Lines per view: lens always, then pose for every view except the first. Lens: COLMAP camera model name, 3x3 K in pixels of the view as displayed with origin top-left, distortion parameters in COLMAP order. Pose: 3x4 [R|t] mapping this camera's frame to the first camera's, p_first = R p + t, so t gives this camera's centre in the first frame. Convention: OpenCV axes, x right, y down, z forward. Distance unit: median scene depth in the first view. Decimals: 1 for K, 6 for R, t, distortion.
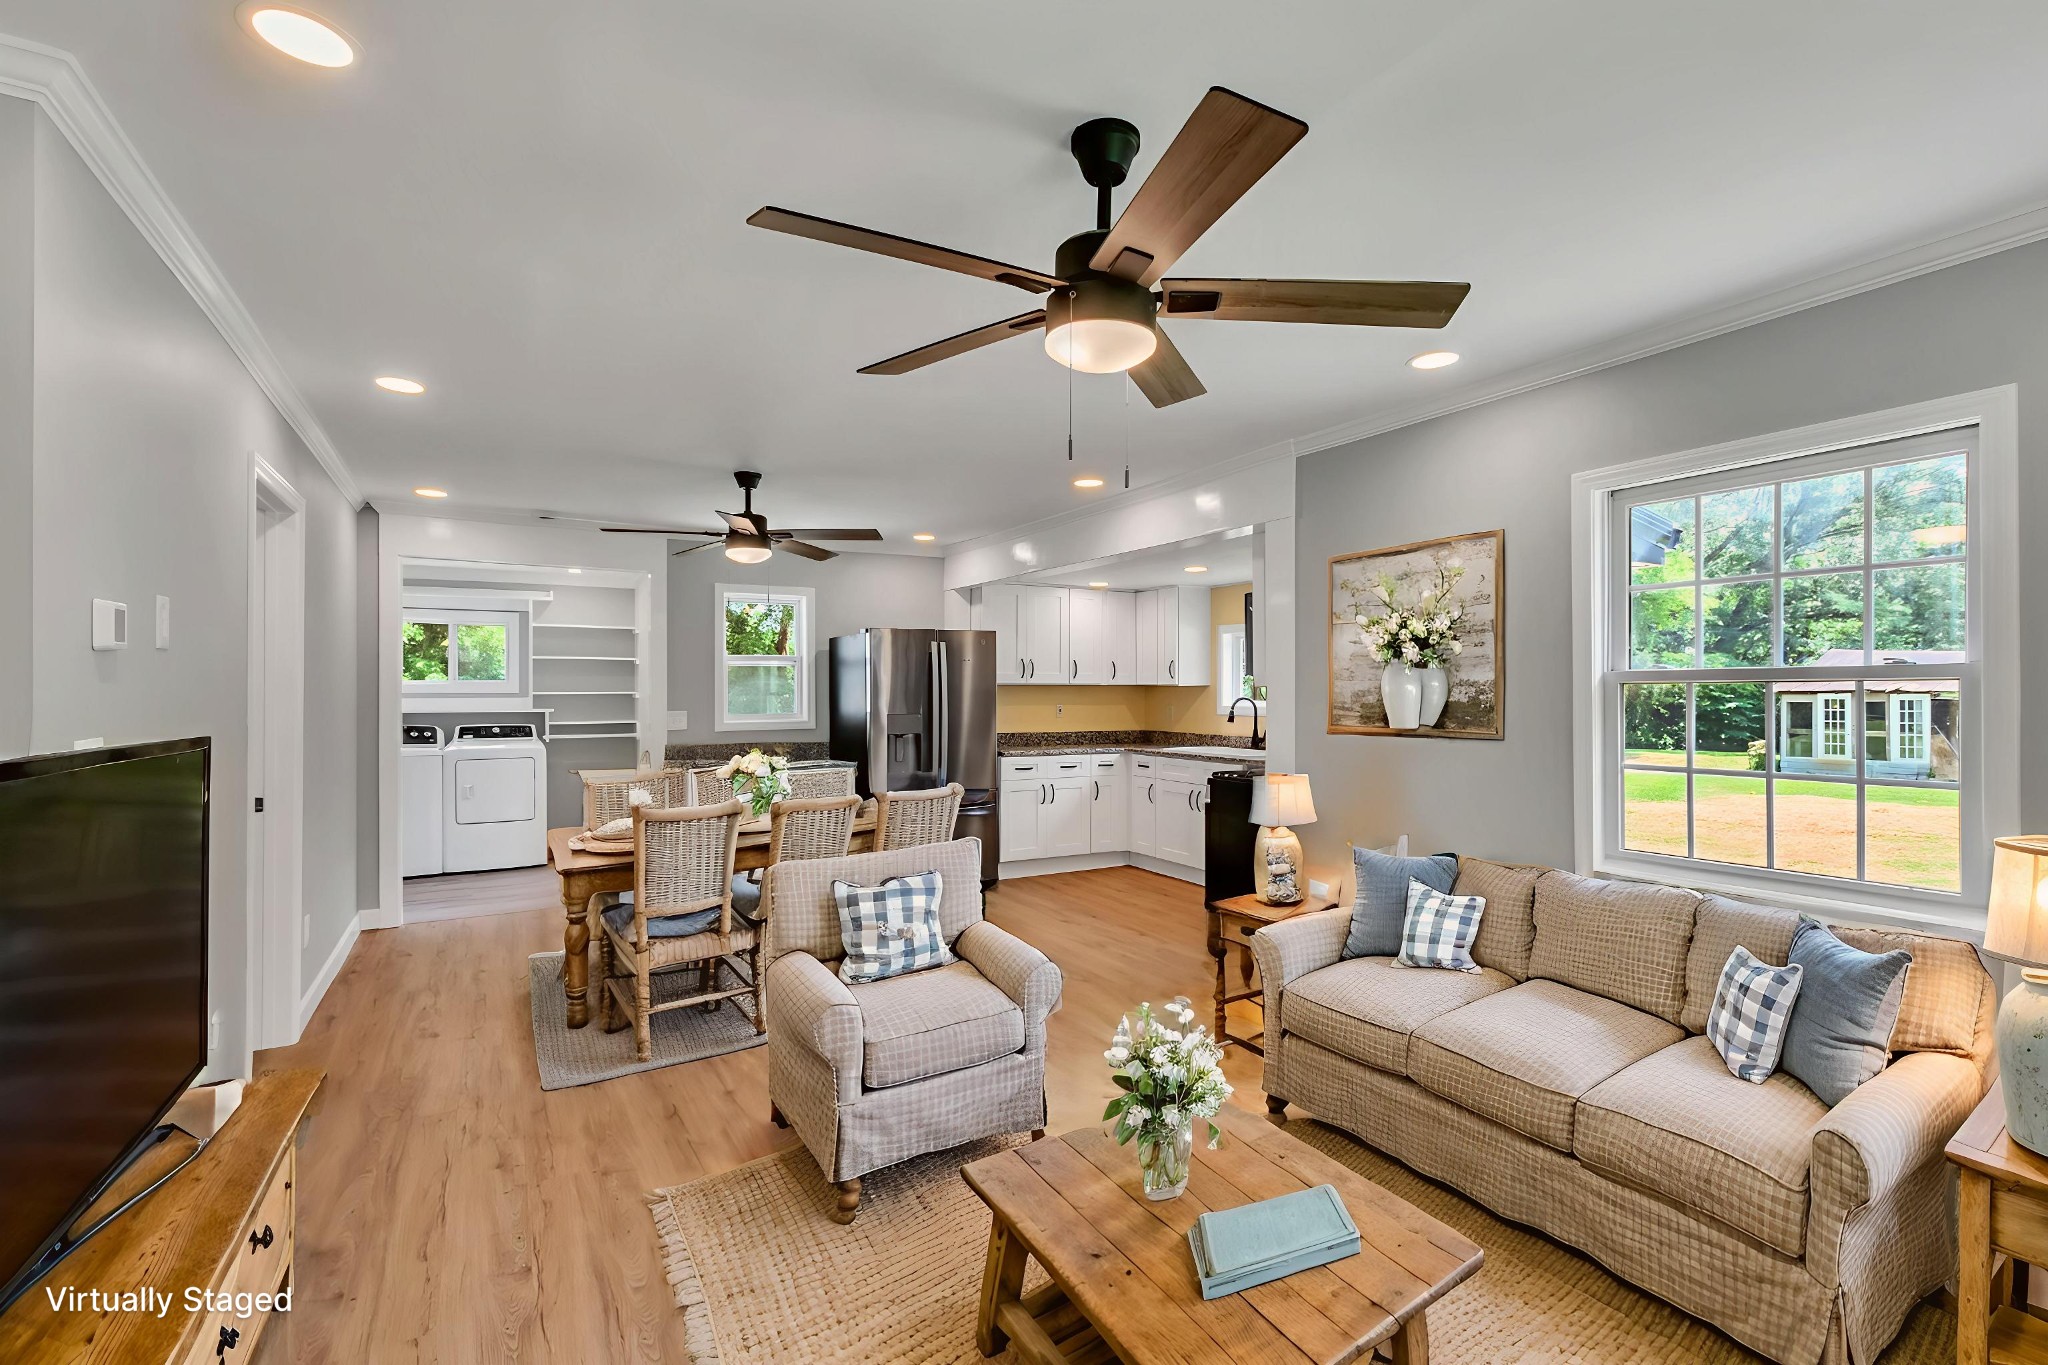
lens RADIAL K [[947.1, 0, 1024.0], [0, 947.1, 682.5], [0, 0, 1]] dist [-0.000764, -0.000281]
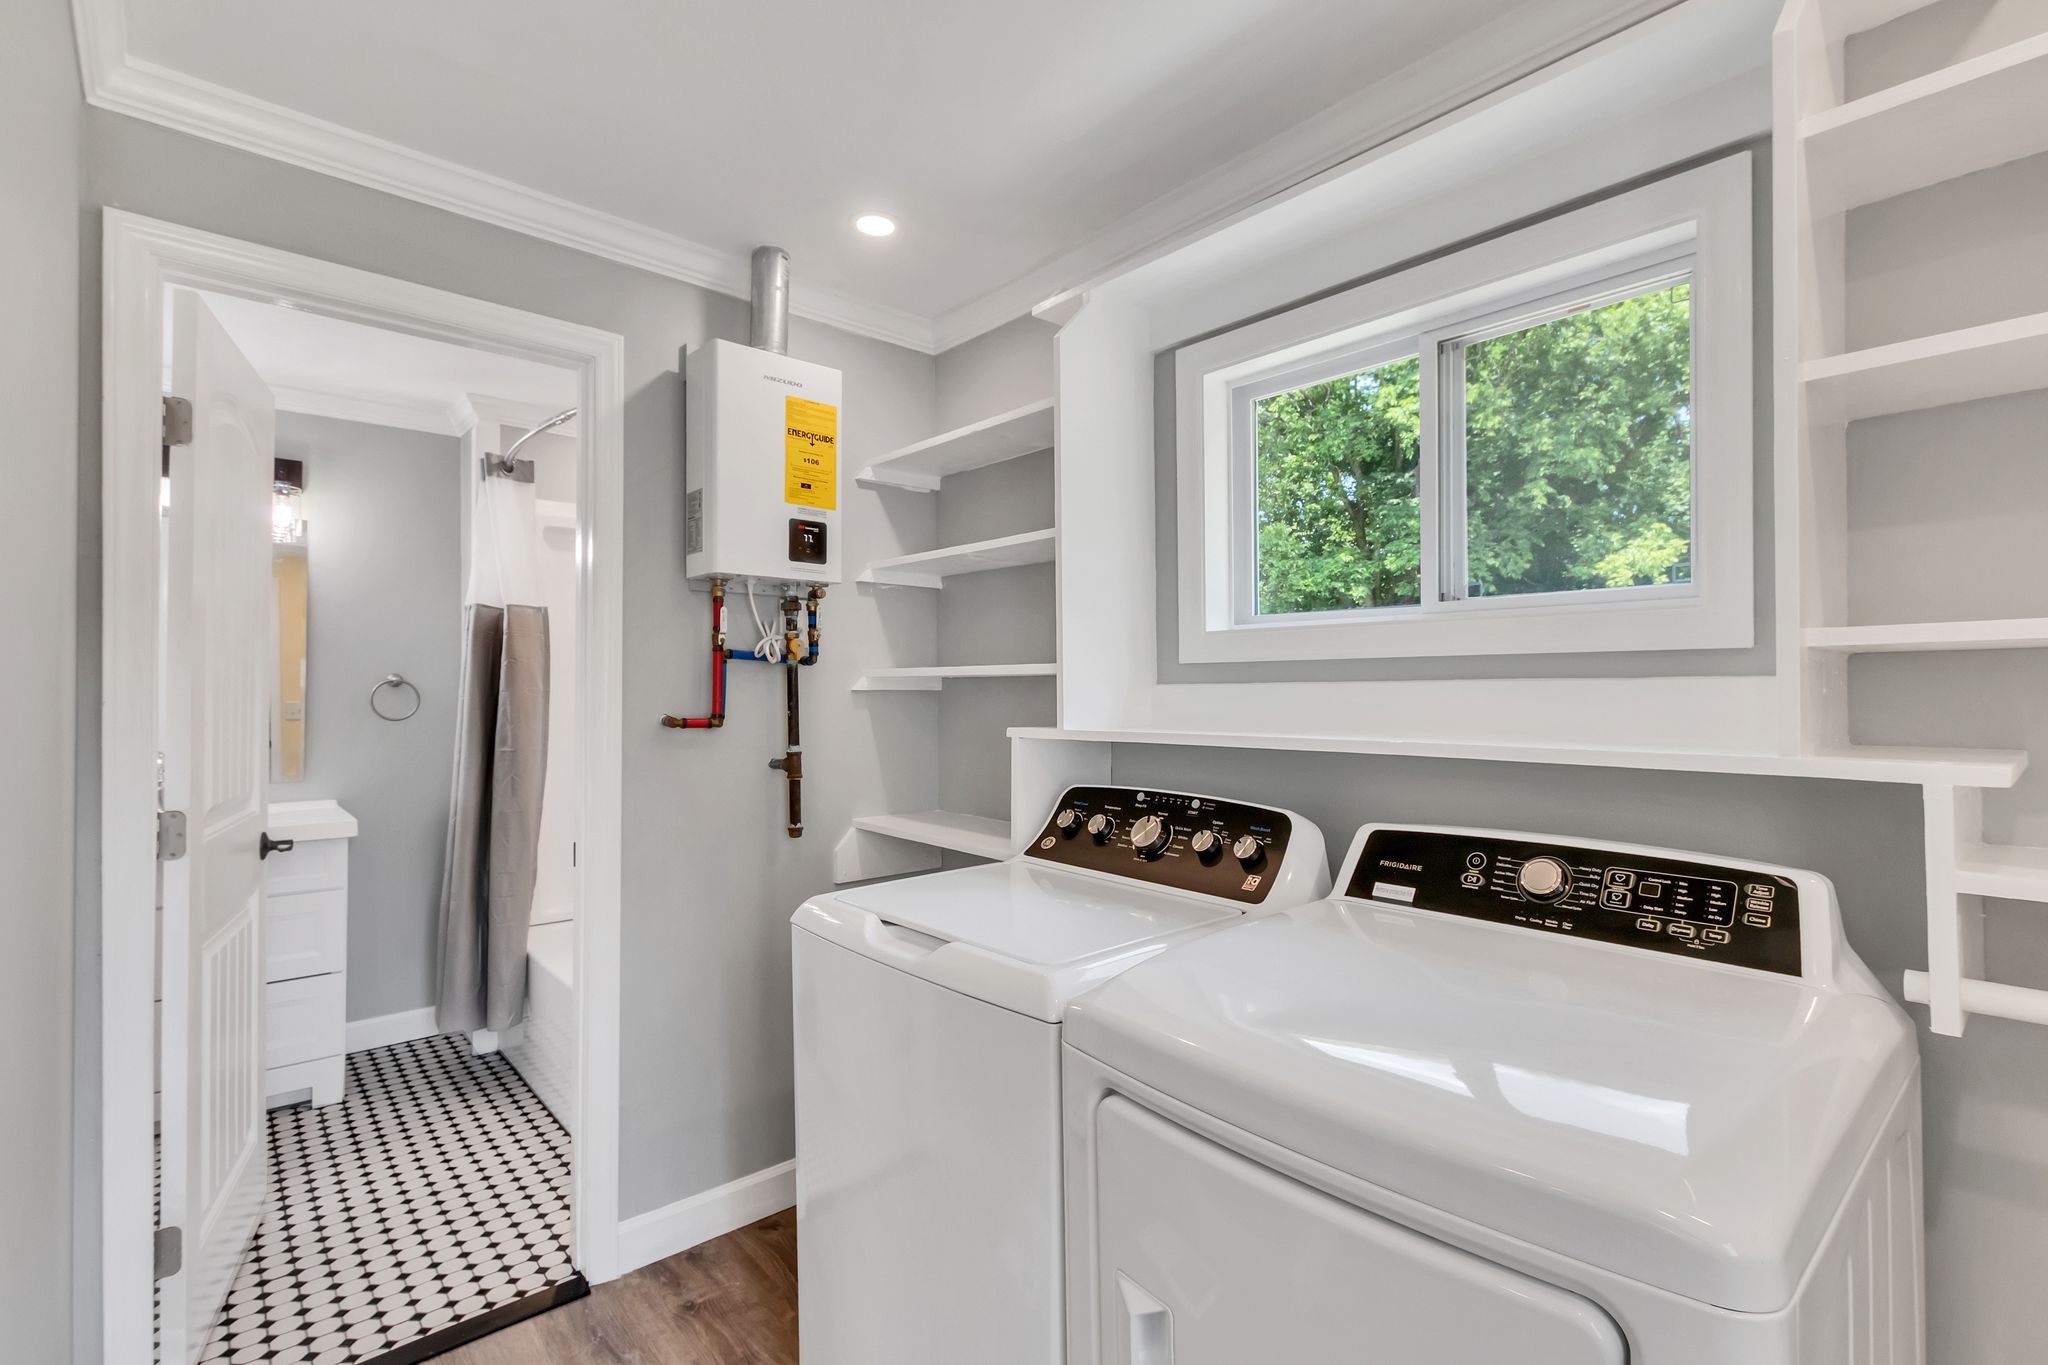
lens RADIAL K [[947.1, 0, 1024.0], [0, 947.1, 682.5], [0, 0, 1]] dist [-0.000764, -0.000281]
pose [[0.221203, -0.008656, -0.975189, -0.416369], [0.006963, 0.999949, -0.007296, 0.018213], [0.975203, -0.005176, 0.221252, 0.869753]]
